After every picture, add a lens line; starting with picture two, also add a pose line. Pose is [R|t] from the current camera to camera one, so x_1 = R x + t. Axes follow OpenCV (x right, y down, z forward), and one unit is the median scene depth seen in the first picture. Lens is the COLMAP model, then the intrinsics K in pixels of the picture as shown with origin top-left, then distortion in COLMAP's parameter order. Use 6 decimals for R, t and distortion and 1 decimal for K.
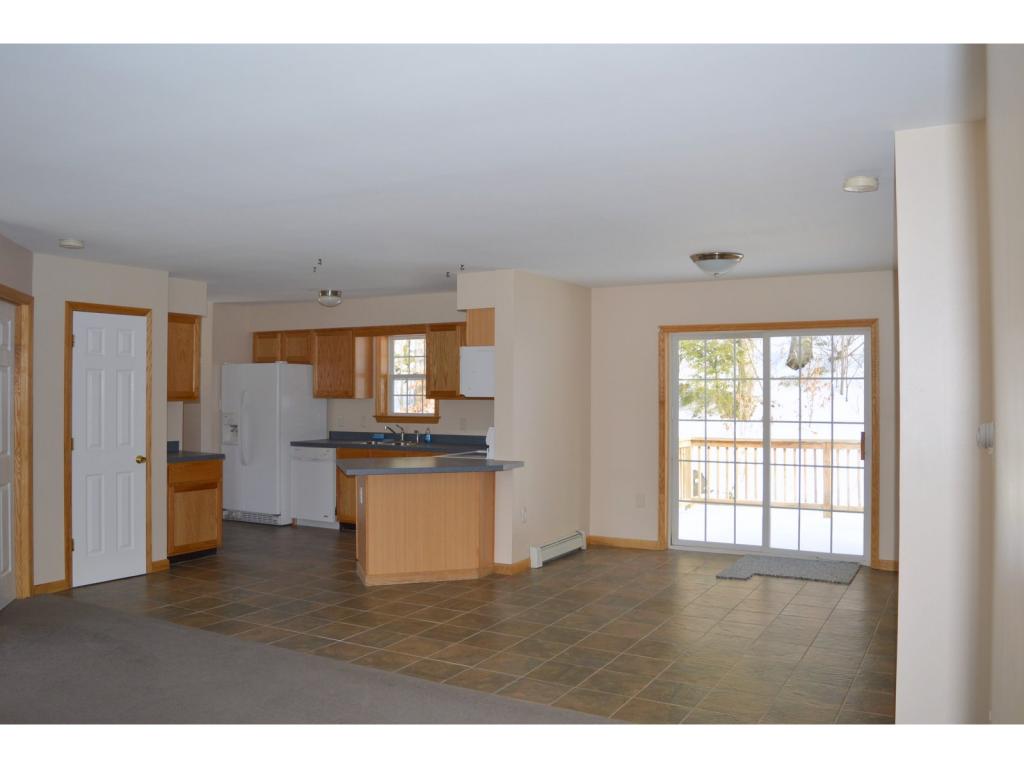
lens RADIAL K [[818.9, 0, 489.0], [0, 818.9, 382.6], [0, 0, 1]] dist [-0.085908, 0.003452]
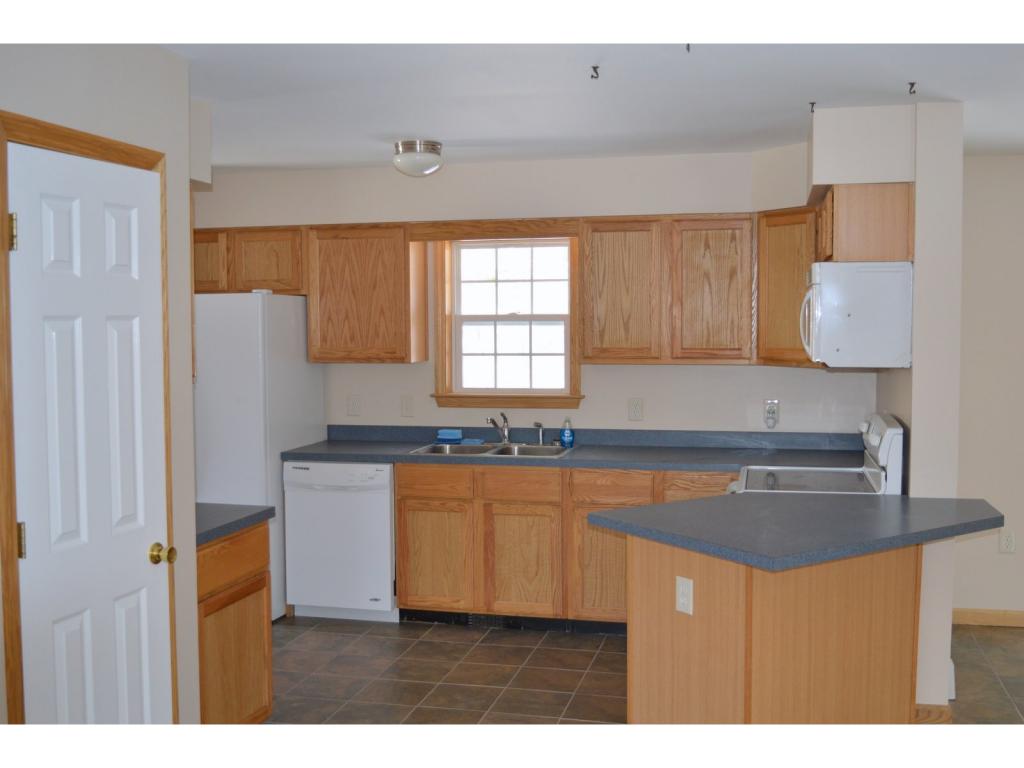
lens RADIAL K [[1074.9, 0, 512.0], [0, 1074.9, 384.0], [0, 0, 1]] dist [-0.066729, 0.009529]
pose [[0.958658, -0.023034, 0.283627, -0.354052], [0.004405, 0.997800, 0.066146, -0.013741], [-0.284526, -0.062162, 0.956651, 0.411502]]
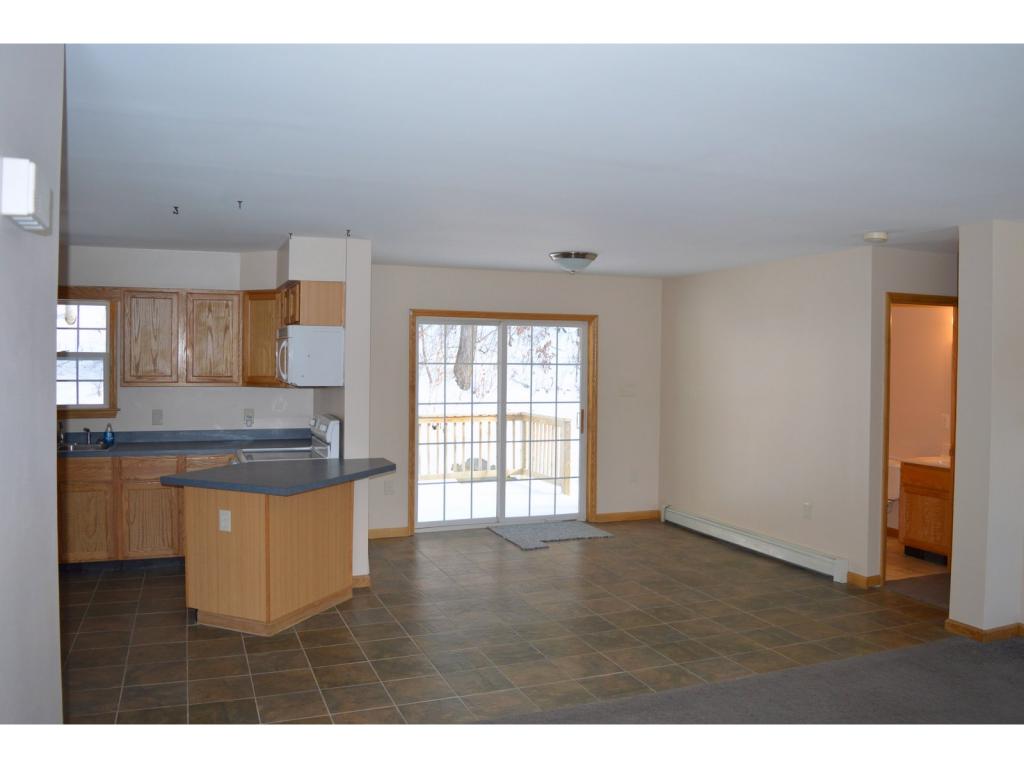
lens RADIAL K [[818.9, 0, 489.0], [0, 818.9, 382.6], [0, 0, 1]] dist [-0.085908, 0.003452]
pose [[0.635349, -0.014667, 0.772086, -0.496163], [-0.014310, 0.999424, 0.030761, -0.012791], [-0.772093, -0.030592, 0.634773, 0.299351]]
